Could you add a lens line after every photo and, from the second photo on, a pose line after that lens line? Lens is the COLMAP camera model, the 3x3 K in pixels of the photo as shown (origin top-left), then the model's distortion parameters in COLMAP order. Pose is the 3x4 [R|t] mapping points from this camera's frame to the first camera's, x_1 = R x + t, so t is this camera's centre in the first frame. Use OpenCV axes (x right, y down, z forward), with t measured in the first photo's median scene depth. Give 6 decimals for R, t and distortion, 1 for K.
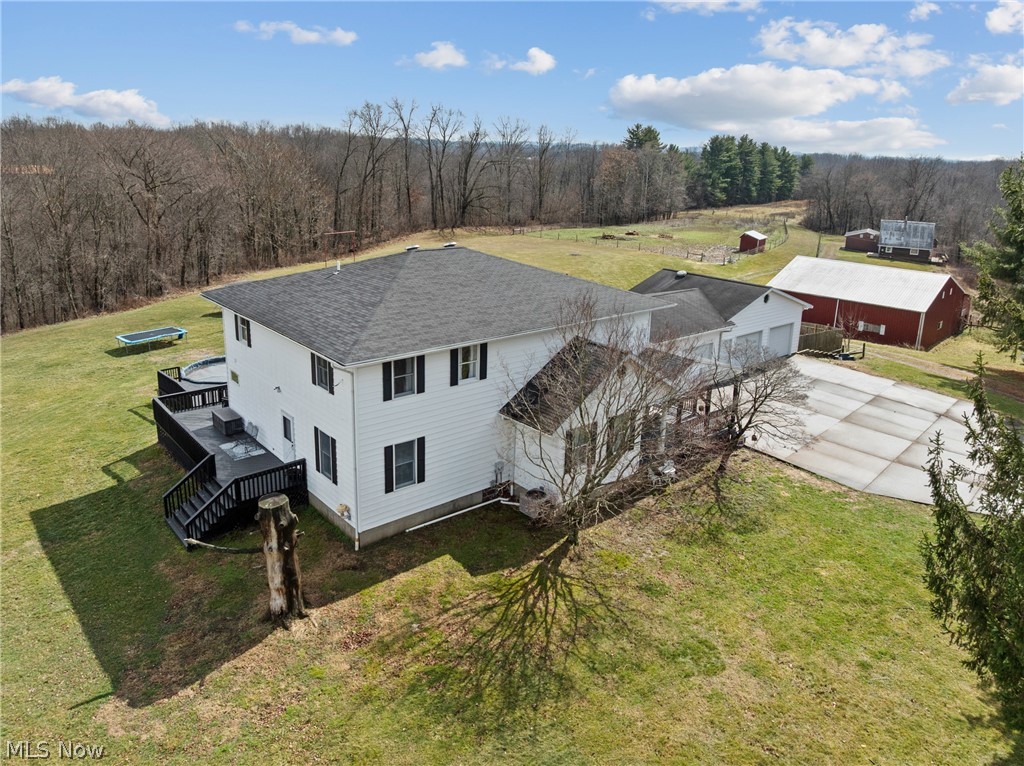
lens RADIAL K [[717.6, 0, 515.9], [0, 717.6, 335.3], [0, 0, 1]] dist [-0.037981, -0.001483]
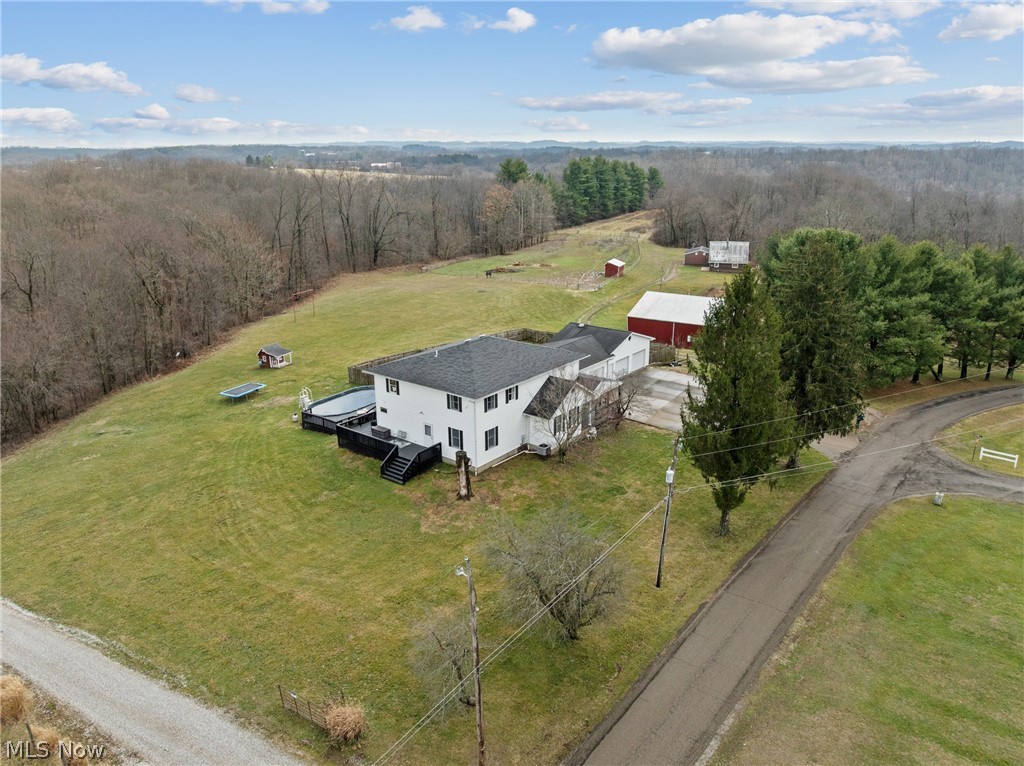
lens RADIAL K [[731.7, 0, 512.0], [0, 731.7, 383.0], [0, 0, 1]] dist [-0.025759, -0.002527]
pose [[0.980574, -0.094928, 0.171647, -0.257741], [0.084319, 0.994110, 0.068091, -0.085940], [-0.177100, -0.052295, 0.982803, -0.737440]]
